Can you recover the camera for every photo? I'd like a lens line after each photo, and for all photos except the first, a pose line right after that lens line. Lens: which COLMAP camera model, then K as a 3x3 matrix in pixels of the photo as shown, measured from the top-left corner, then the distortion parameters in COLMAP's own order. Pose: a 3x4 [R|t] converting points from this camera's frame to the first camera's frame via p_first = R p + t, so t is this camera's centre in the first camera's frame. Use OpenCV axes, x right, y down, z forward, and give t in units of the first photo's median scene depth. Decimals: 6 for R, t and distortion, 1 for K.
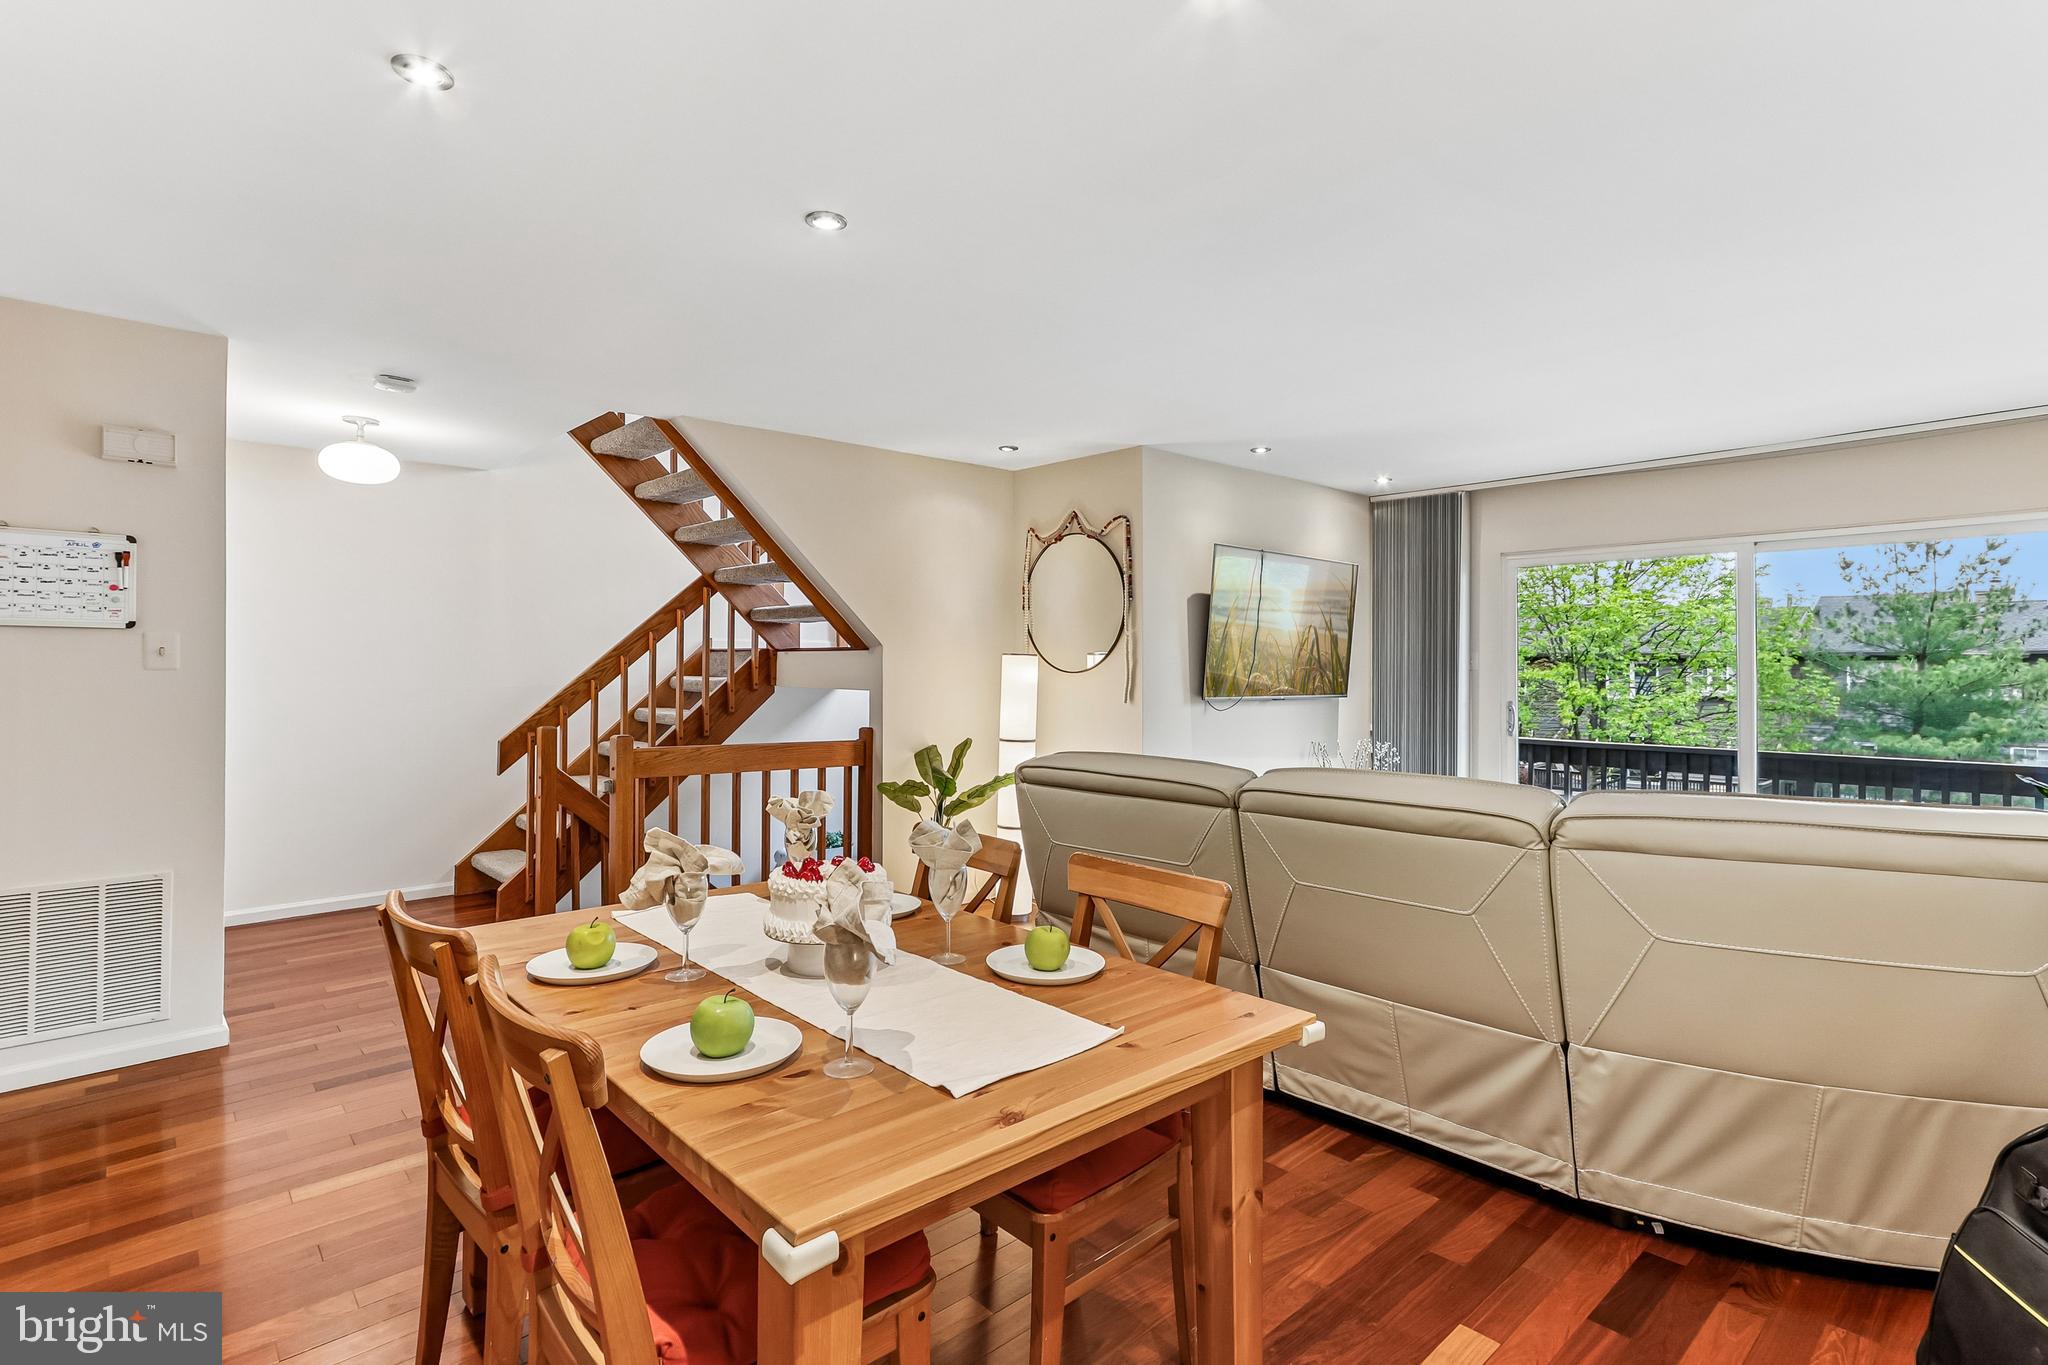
lens RADIAL K [[981.6, 0, 1011.3], [0, 981.6, 662.7], [0, 0, 1]] dist [0.014227, 0.000374]
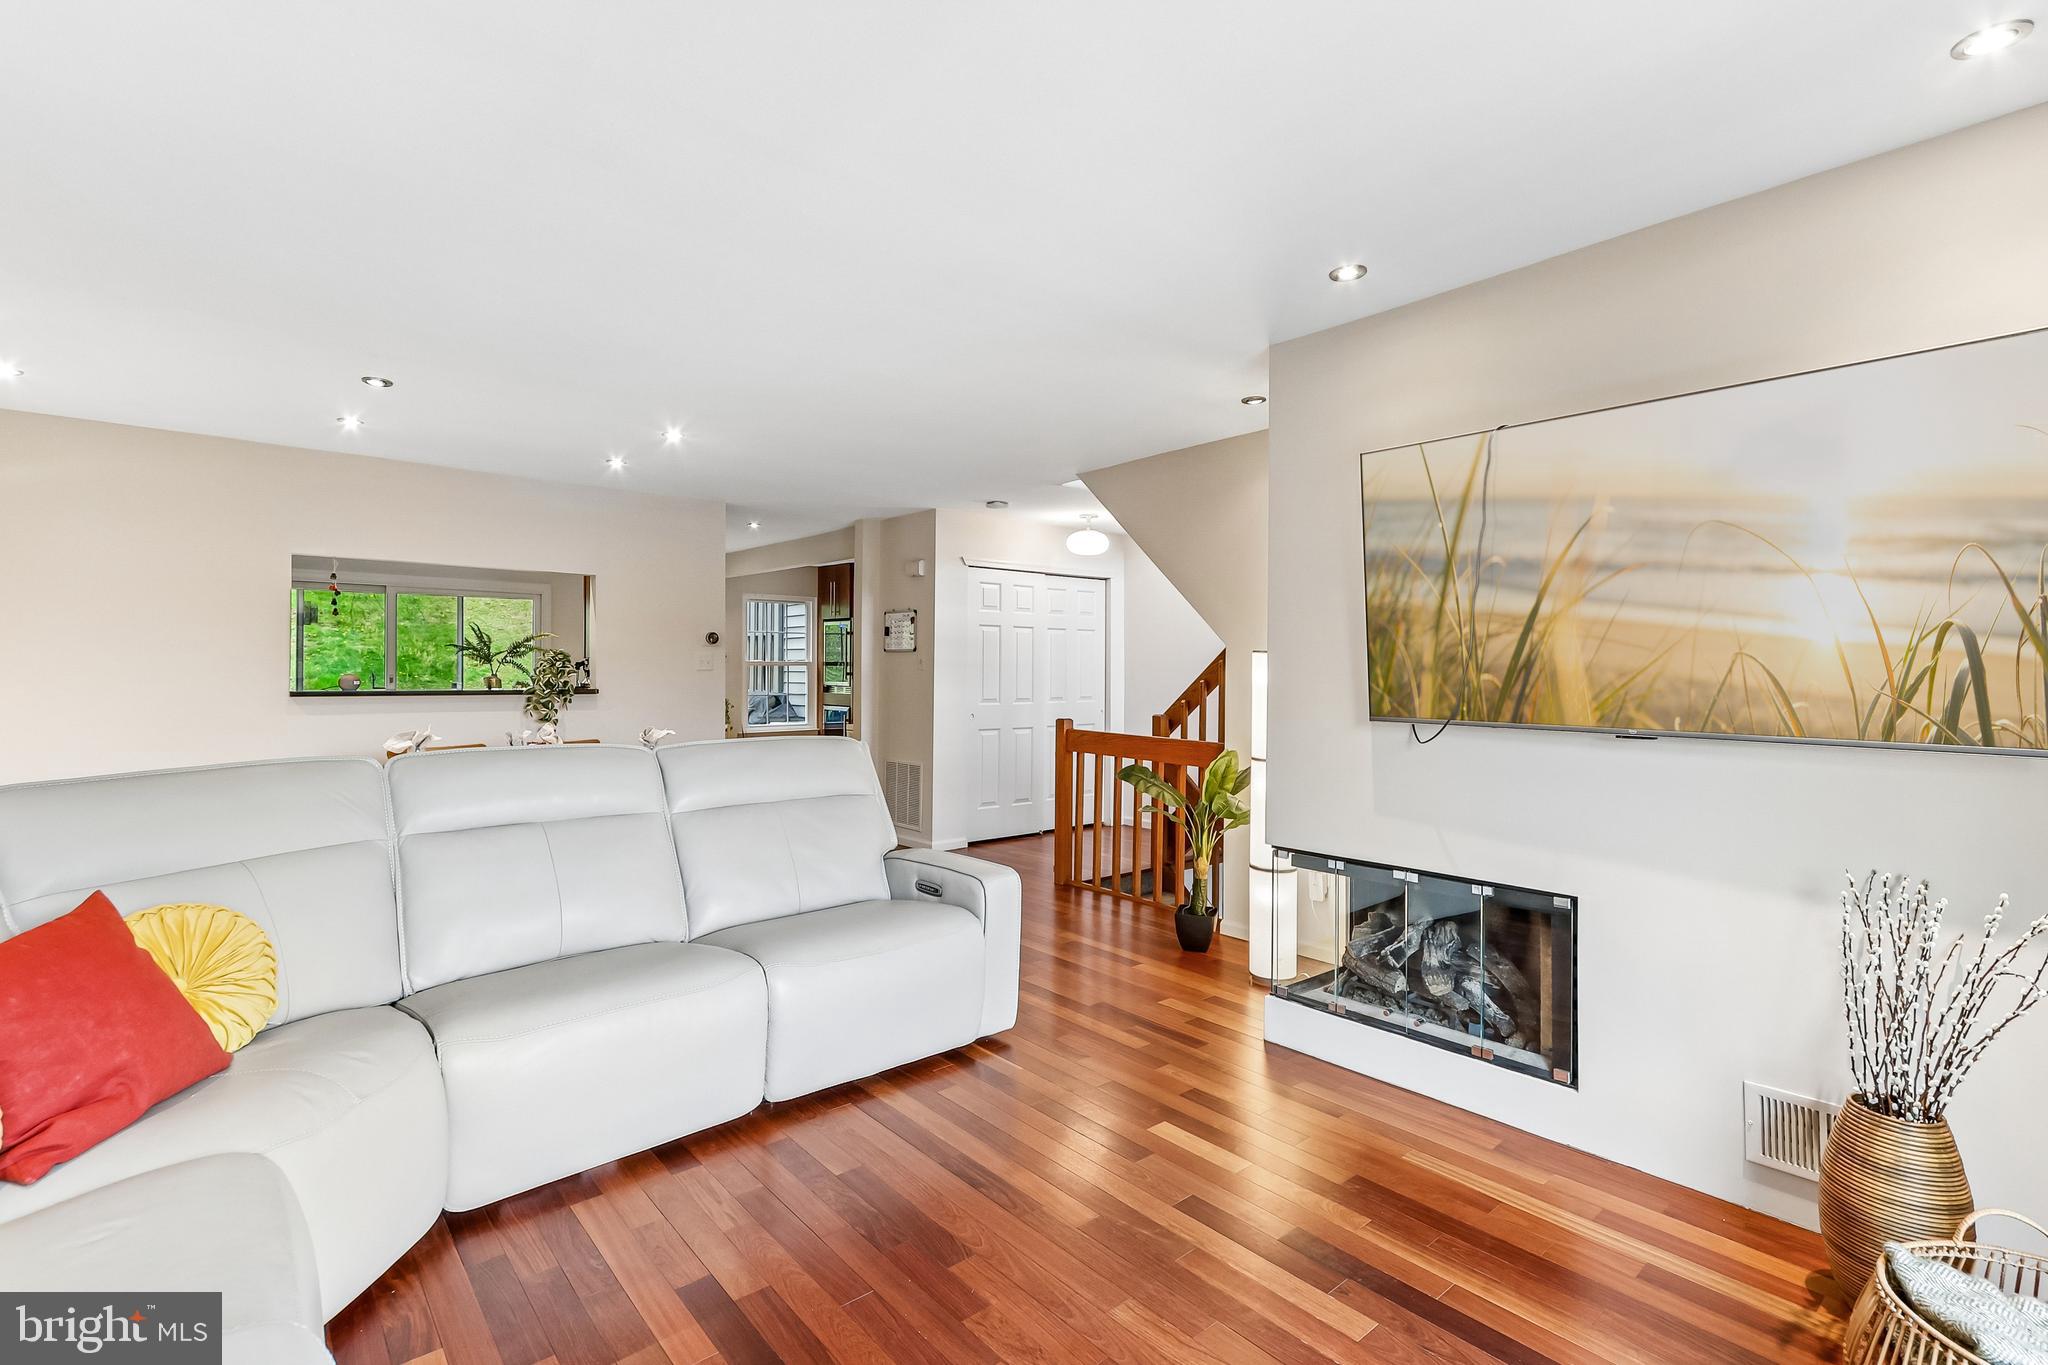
lens RADIAL K [[958.4, 0, 1016.5], [0, 958.4, 668.3], [0, 0, 1]] dist [0.013945, 0.000246]
pose [[-0.034988, -0.005293, -0.999374, 0.636076], [0.000974, 0.999985, -0.005330, 0.007426], [0.999387, -0.001160, -0.034982, 0.661653]]
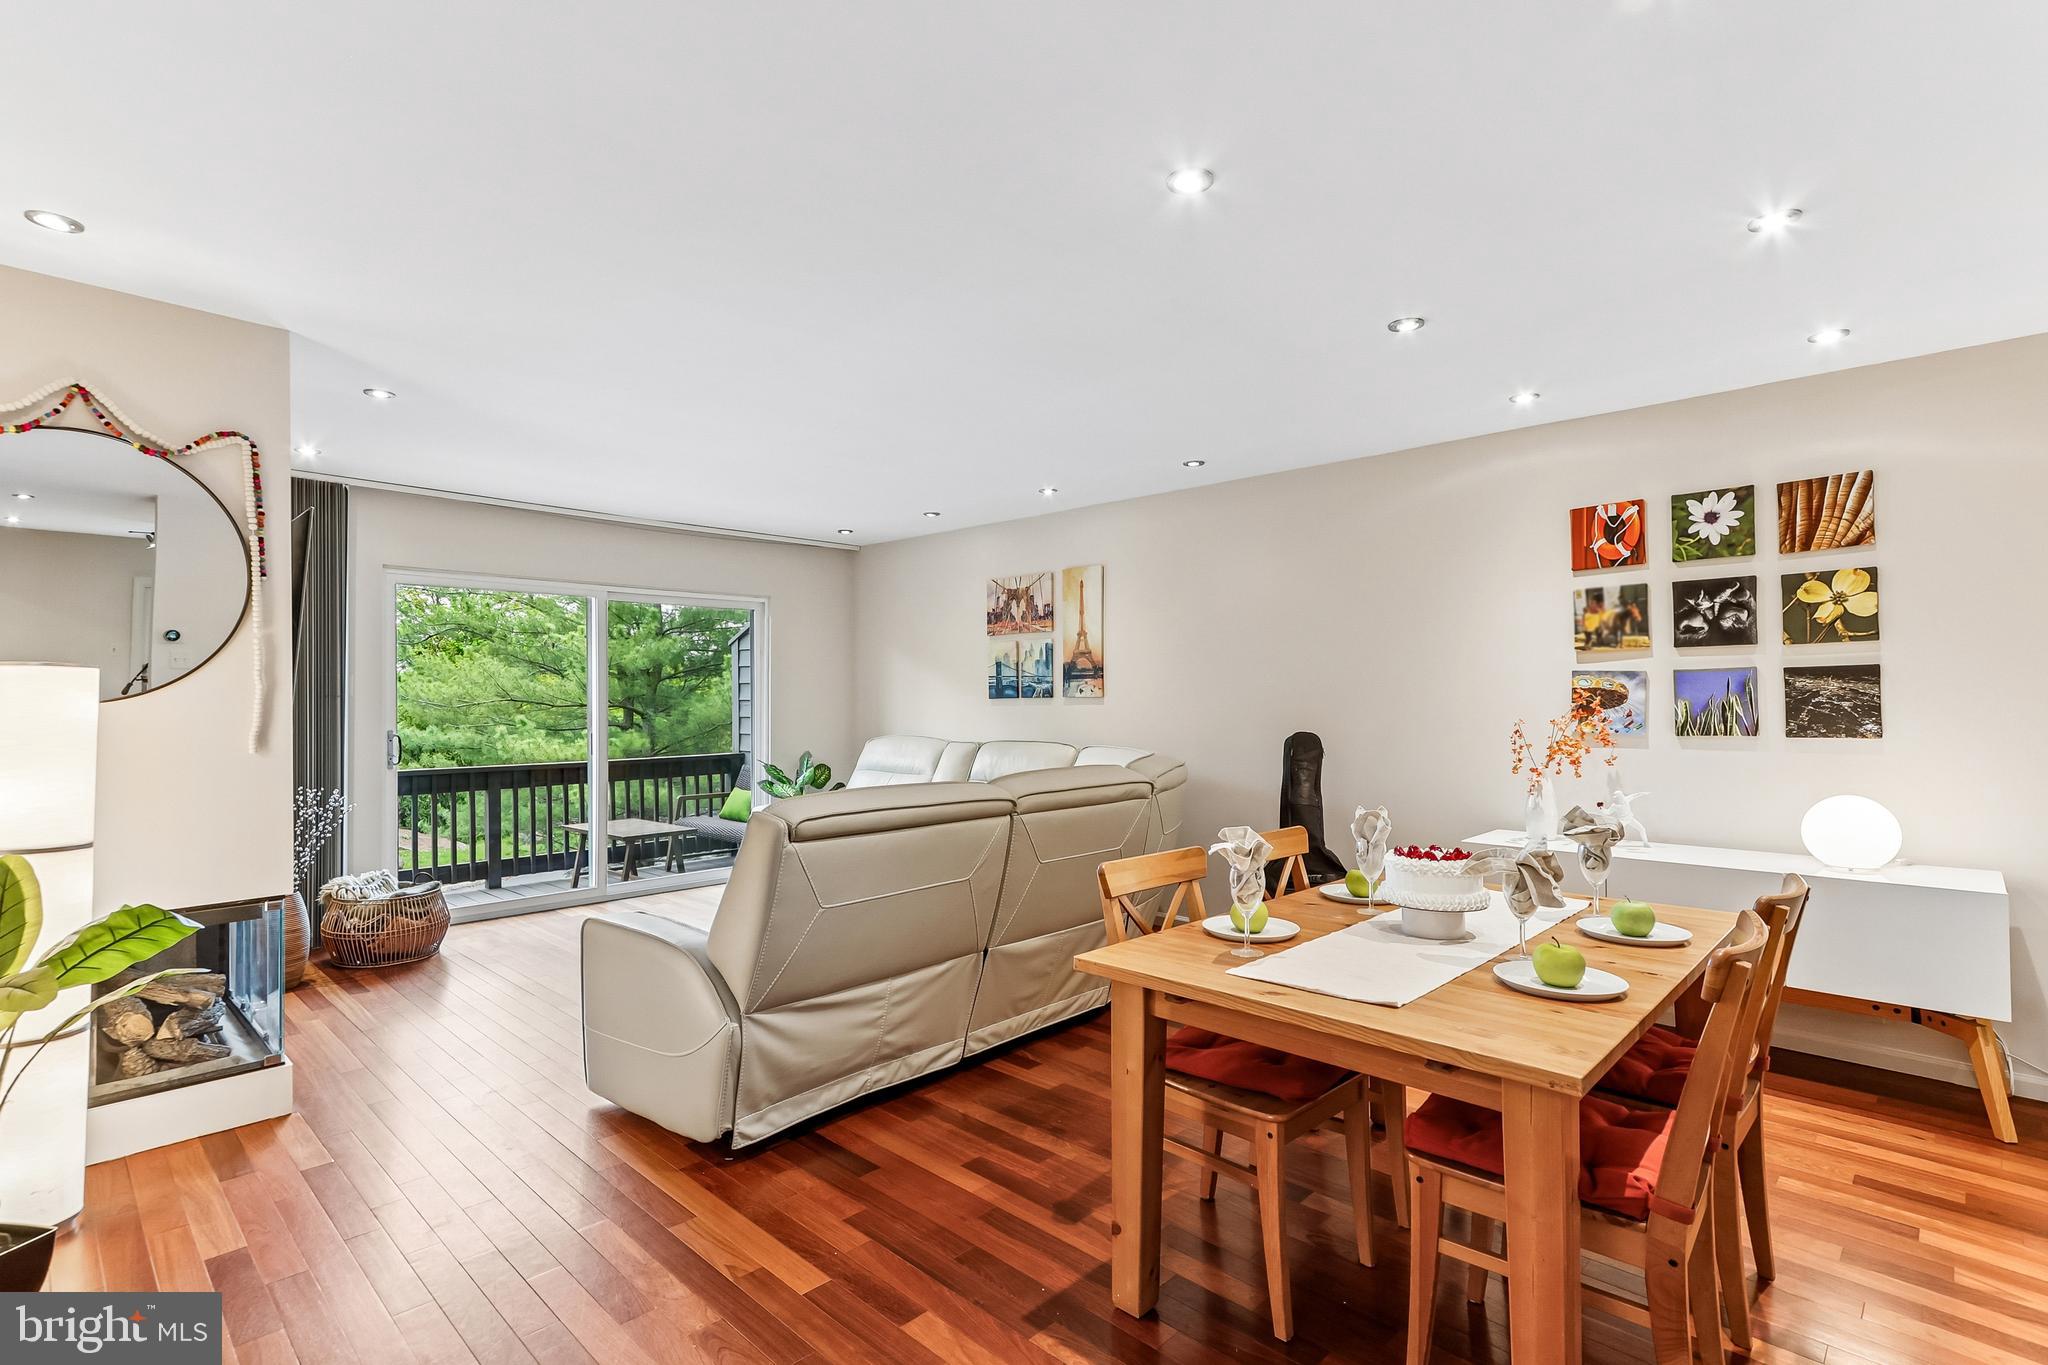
lens RADIAL K [[976.4, 0, 1007.6], [0, 976.4, 693.0], [0, 0, 1]] dist [0.010429, 0.000314]
pose [[-0.061444, 0.001192, 0.998110, -0.397353], [-0.005249, 0.999985, -0.001517, 0.002868], [-0.998097, -0.005332, -0.061437, 0.461041]]
